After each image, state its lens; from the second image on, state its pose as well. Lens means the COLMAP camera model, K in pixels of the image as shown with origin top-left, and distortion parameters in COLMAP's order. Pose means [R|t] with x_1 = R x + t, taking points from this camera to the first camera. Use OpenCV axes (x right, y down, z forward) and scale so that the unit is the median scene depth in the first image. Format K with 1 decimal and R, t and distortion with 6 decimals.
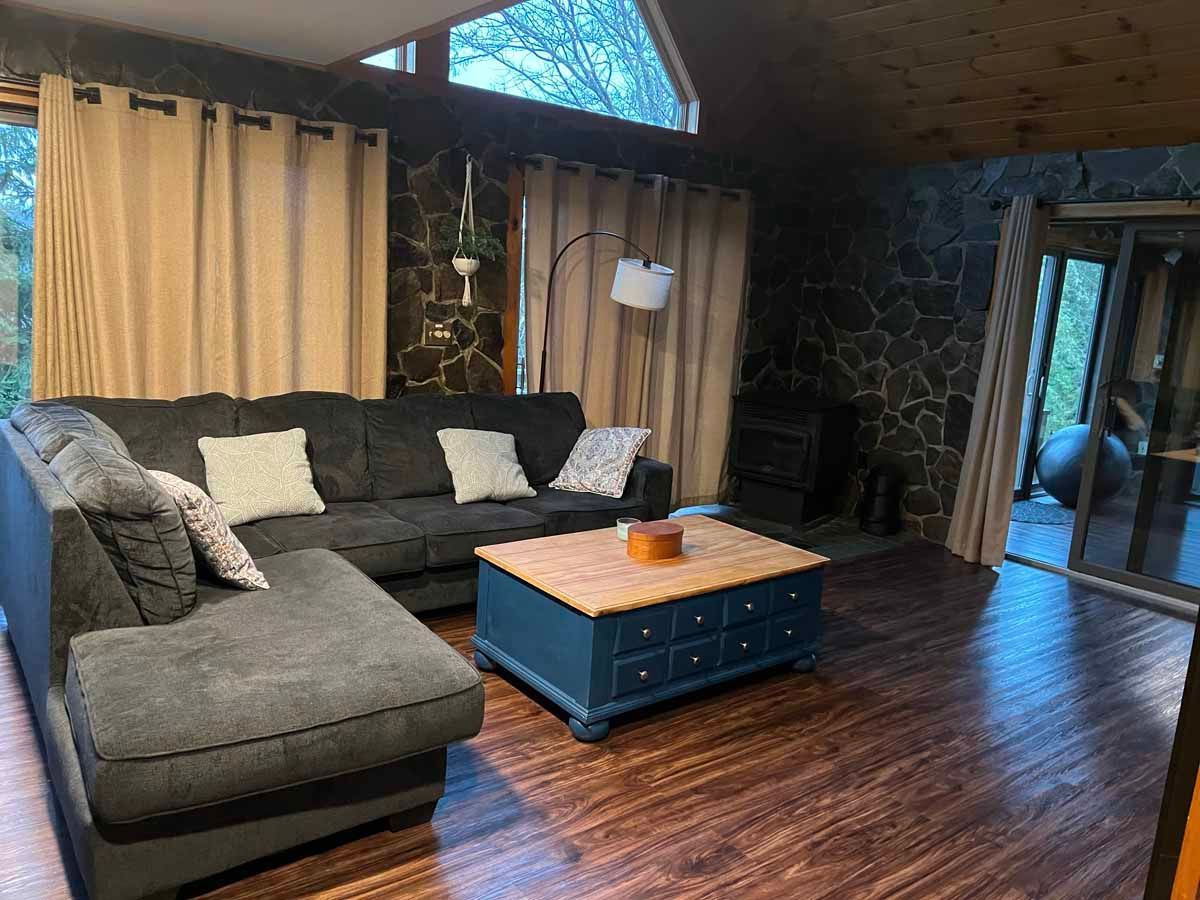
lens RADIAL K [[903.1, 0, 595.5], [0, 903.1, 448.9], [0, 0, 1]] dist [0.008729, 0.000844]
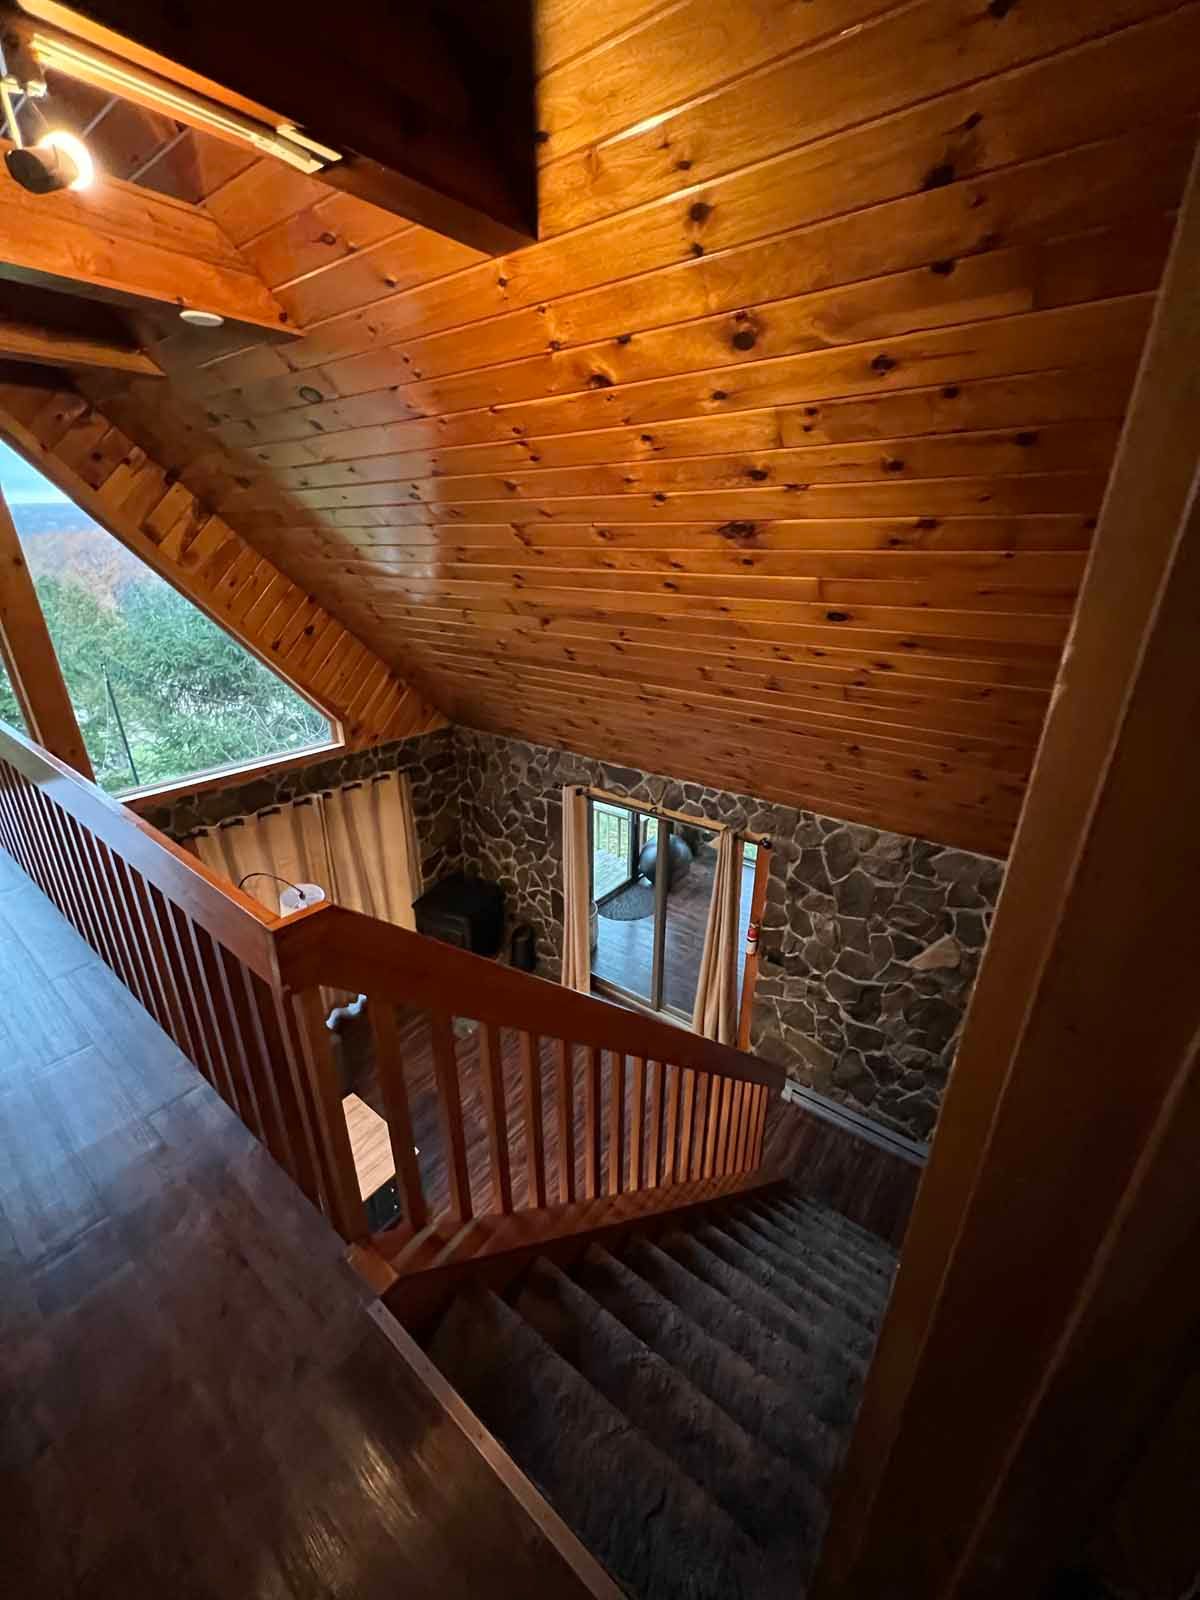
lens RADIAL K [[635.0, 0, 600.4], [0, 635.0, 799.7], [0, 0, 1]] dist [0.000648, 0.000115]
pose [[0.966765, -0.153605, 0.204379, 0.264476], [0.108229, 0.970118, 0.217157, -0.414137], [-0.231629, -0.187820, 0.954501, -0.016054]]
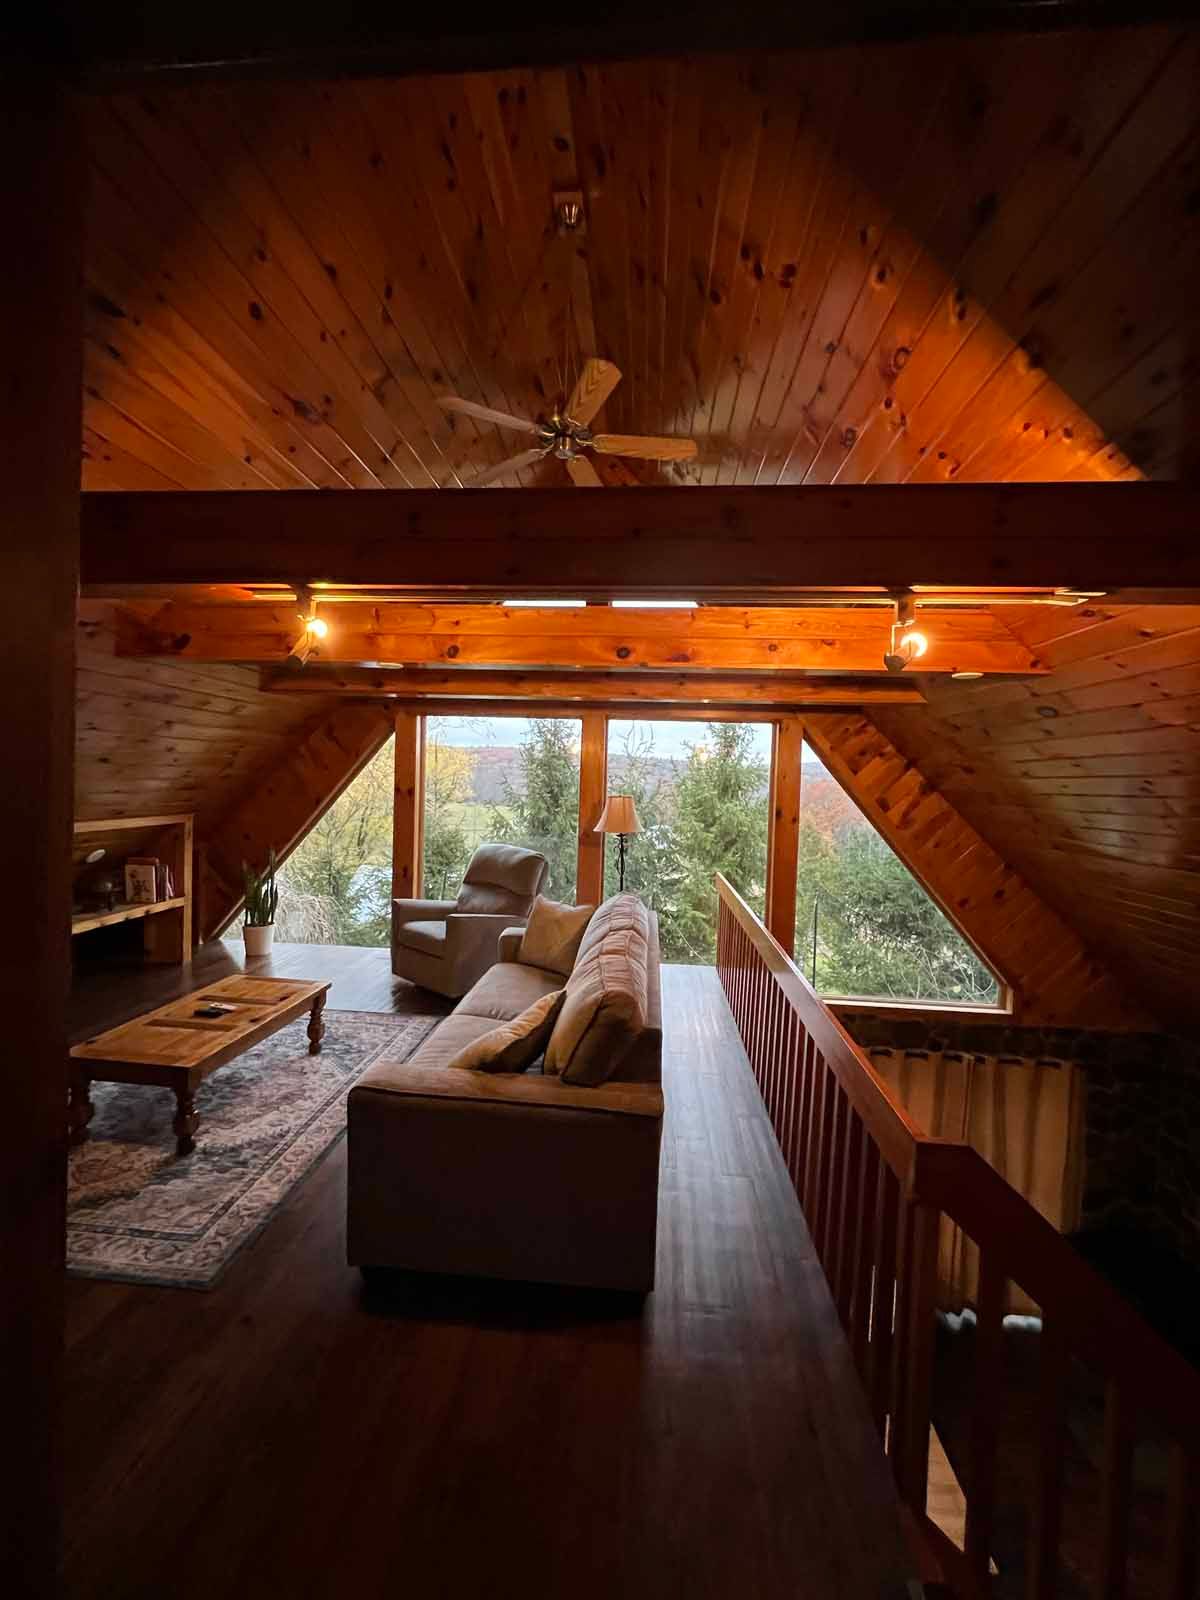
lens RADIAL K [[635.0, 0, 592.4], [0, 635.0, 802.0], [0, 0, 1]] dist [0.000648, 0.000115]
pose [[0.735988, -0.023162, -0.676598, 0.278932], [-0.107826, 0.982646, -0.150930, -0.423613], [0.668352, 0.184038, 0.720719, -0.102945]]
